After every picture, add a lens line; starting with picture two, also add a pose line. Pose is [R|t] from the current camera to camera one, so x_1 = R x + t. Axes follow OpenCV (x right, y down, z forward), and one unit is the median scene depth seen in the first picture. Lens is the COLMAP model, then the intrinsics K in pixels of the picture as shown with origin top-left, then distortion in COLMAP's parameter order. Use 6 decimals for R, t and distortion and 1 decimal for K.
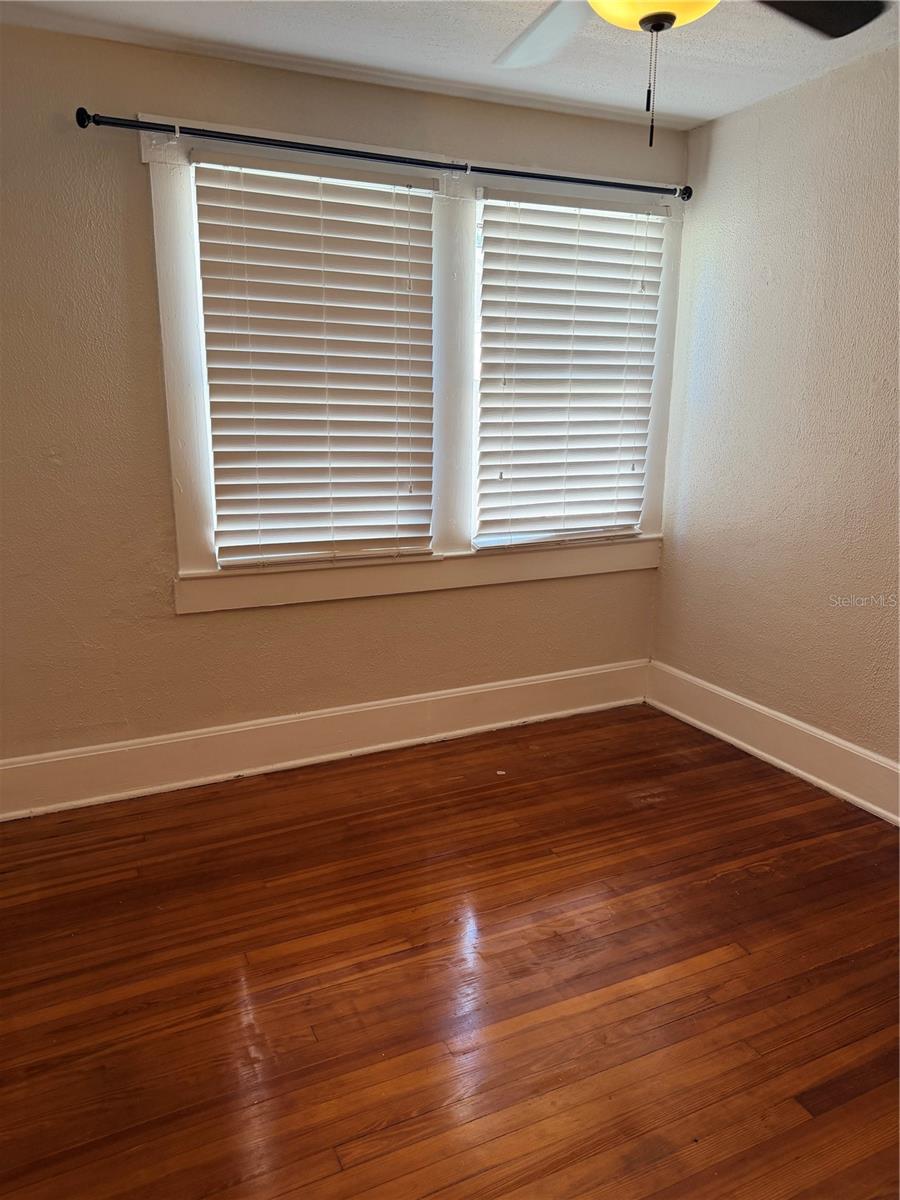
lens RADIAL K [[849.8, 0, 459.4], [0, 849.8, 607.9], [0, 0, 1]] dist [0.055004, -0.071131]
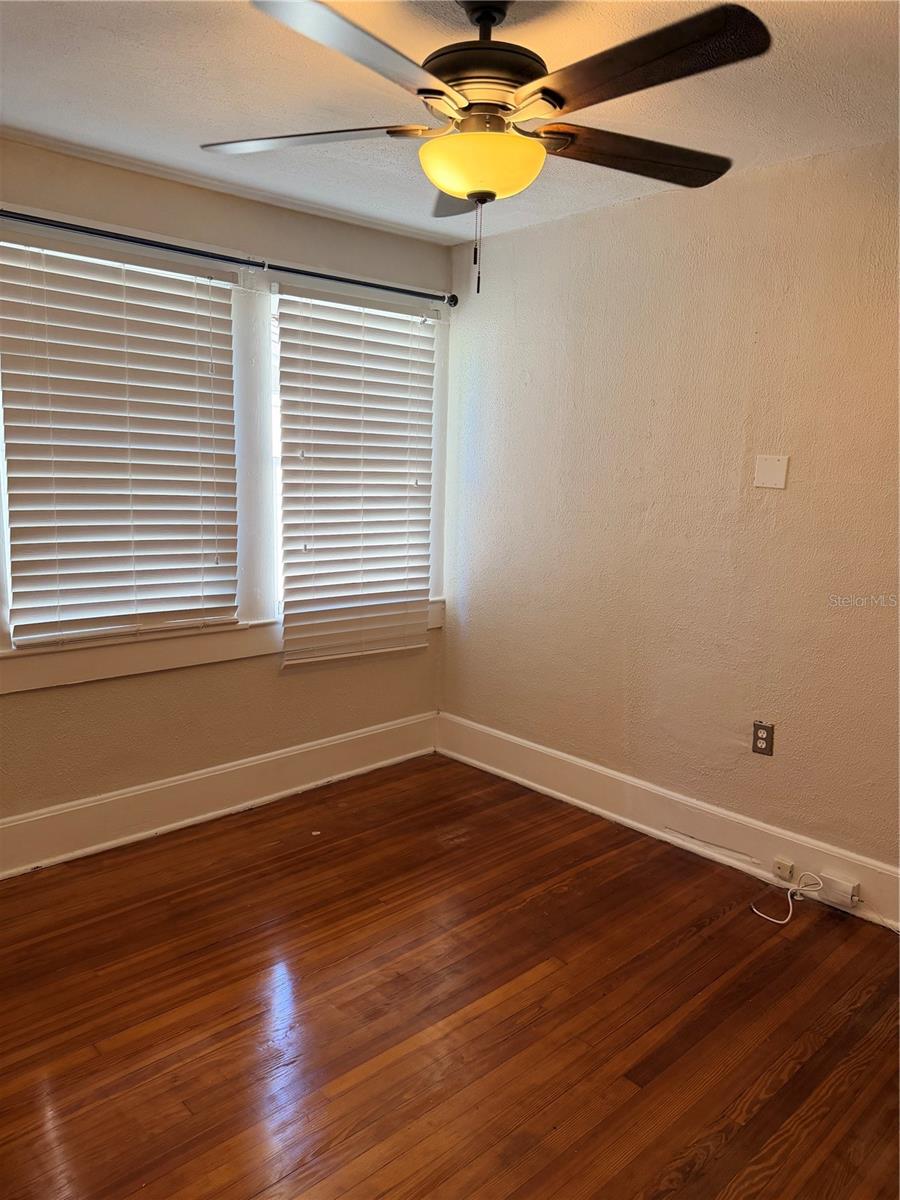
lens RADIAL K [[849.8, 0, 460.4], [0, 849.8, 599.3], [0, 0, 1]] dist [0.055004, -0.071131]
pose [[0.953888, -0.032218, 0.298428, -0.092748], [0.055757, 0.995938, -0.070699, -0.005232], [-0.294938, 0.084078, 0.951810, -0.064537]]
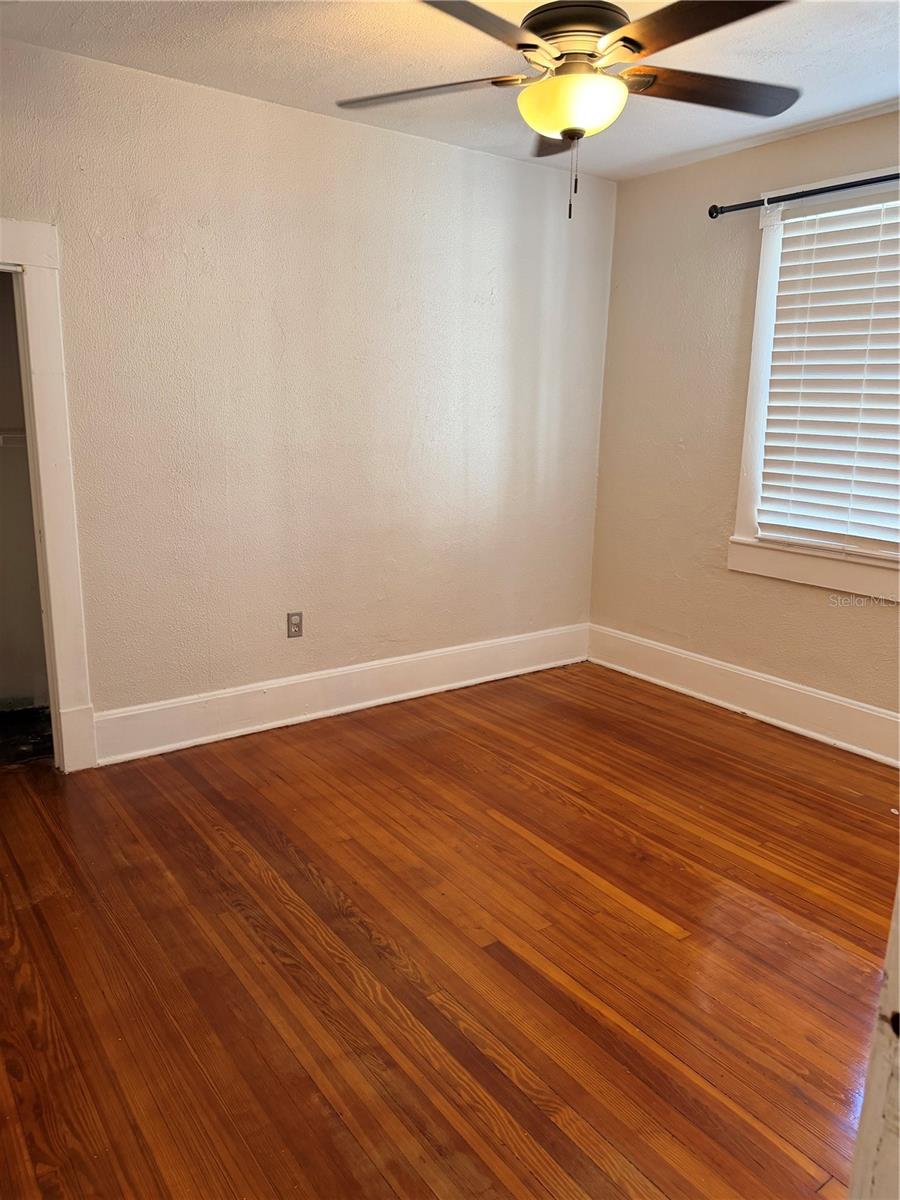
lens RADIAL K [[849.8, 0, 446.2], [0, 849.8, 605.3], [0, 0, 1]] dist [0.055004, -0.071131]
pose [[0.167701, 0.220647, -0.960828, 0.879994], [-0.255010, 0.951169, 0.173920, -0.057584], [0.952285, 0.215854, 0.215779, 0.328215]]
